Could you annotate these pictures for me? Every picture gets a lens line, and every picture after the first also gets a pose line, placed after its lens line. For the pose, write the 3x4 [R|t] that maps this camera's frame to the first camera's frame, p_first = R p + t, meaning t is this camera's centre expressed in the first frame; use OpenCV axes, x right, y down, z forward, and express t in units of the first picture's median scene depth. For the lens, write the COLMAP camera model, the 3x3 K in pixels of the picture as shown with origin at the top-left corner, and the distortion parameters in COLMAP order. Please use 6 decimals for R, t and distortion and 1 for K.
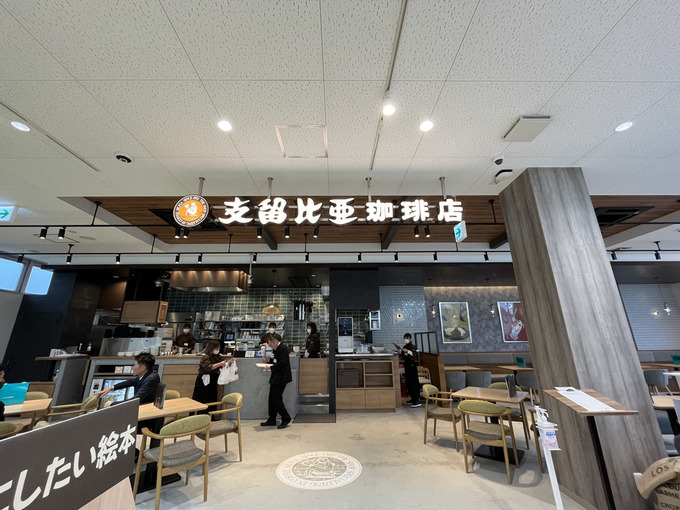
lens RADIAL K [[275.4, 0, 340.0], [0, 275.4, 255.0], [0, 0, 1]] dist [-0.002930, -0.000430]
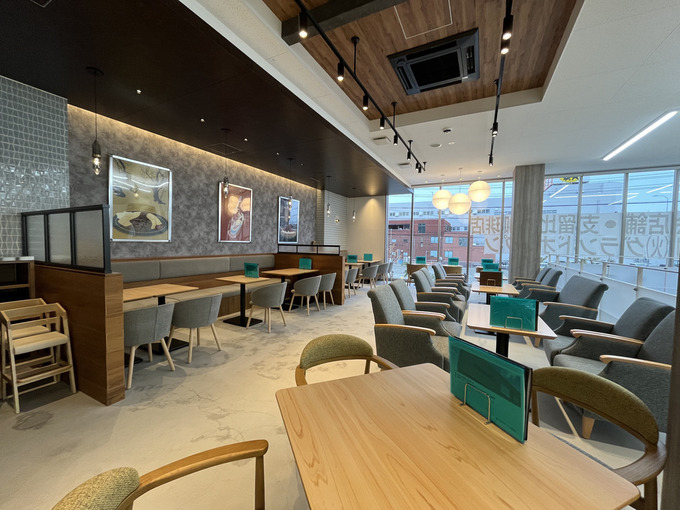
lens RADIAL K [[275.4, 0, 340.0], [0, 275.4, 255.0], [0, 0, 1]] dist [-0.002930, -0.000430]
pose [[0.465931, -0.021330, 0.884564, 0.139511], [-0.276289, 0.946215, 0.168347, 0.152990], [-0.840579, -0.322834, 0.434978, 0.449342]]
